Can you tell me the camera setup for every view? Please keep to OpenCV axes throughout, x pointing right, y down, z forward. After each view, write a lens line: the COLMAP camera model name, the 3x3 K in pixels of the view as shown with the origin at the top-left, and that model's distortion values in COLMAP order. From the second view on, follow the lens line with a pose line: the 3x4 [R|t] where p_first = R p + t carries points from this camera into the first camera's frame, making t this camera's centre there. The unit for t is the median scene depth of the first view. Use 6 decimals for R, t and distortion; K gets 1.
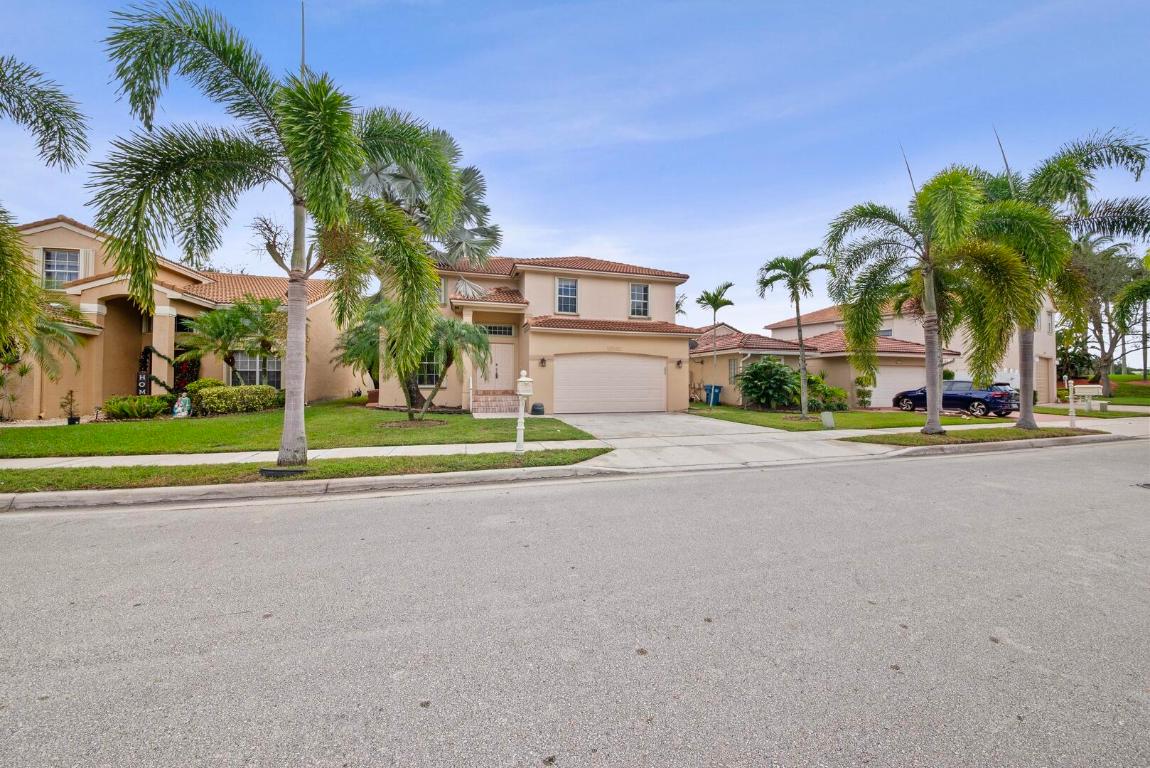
lens RADIAL K [[400.9, 0, 580.7], [0, 400.9, 375.9], [0, 0, 1]] dist [0.001209, -0.010515]
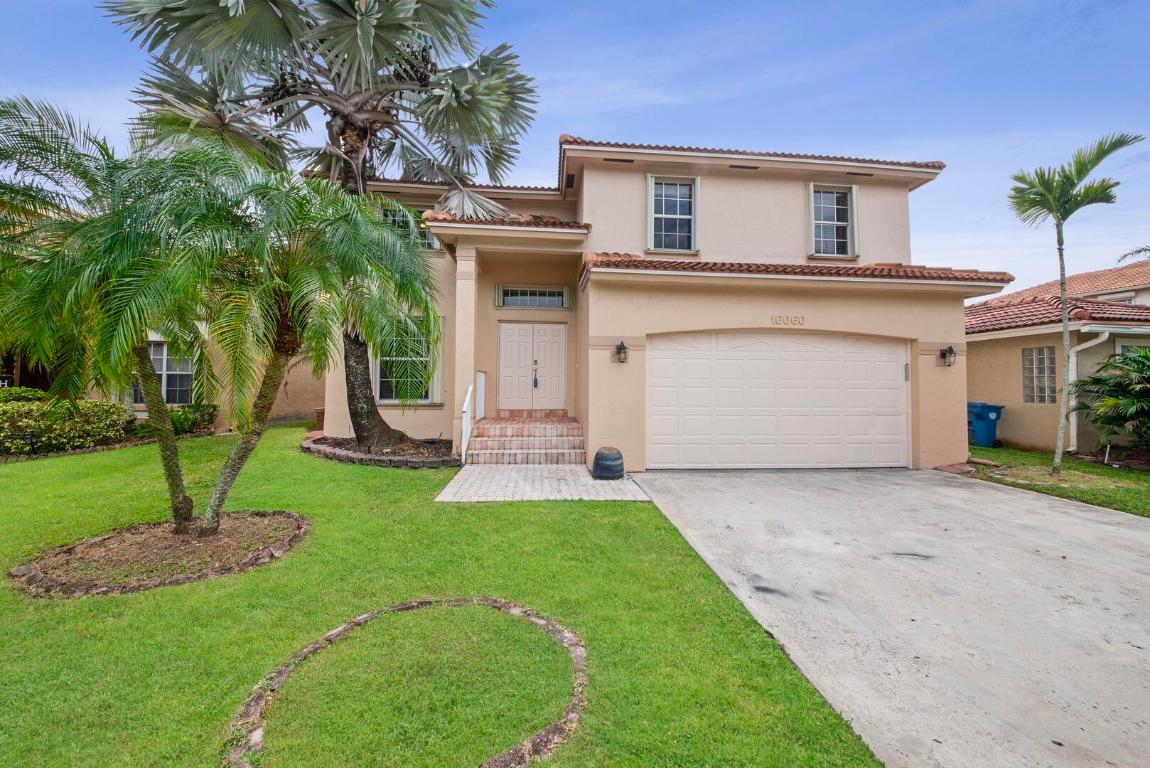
lens RADIAL K [[400.9, 0, 580.7], [0, 400.9, 375.9], [0, 0, 1]] dist [0.001209, -0.010515]
pose [[0.979135, 0.001227, -0.203208, -0.043902], [-0.003143, 0.999954, -0.009108, -0.004123], [0.203187, 0.009557, 0.979093, 0.513233]]
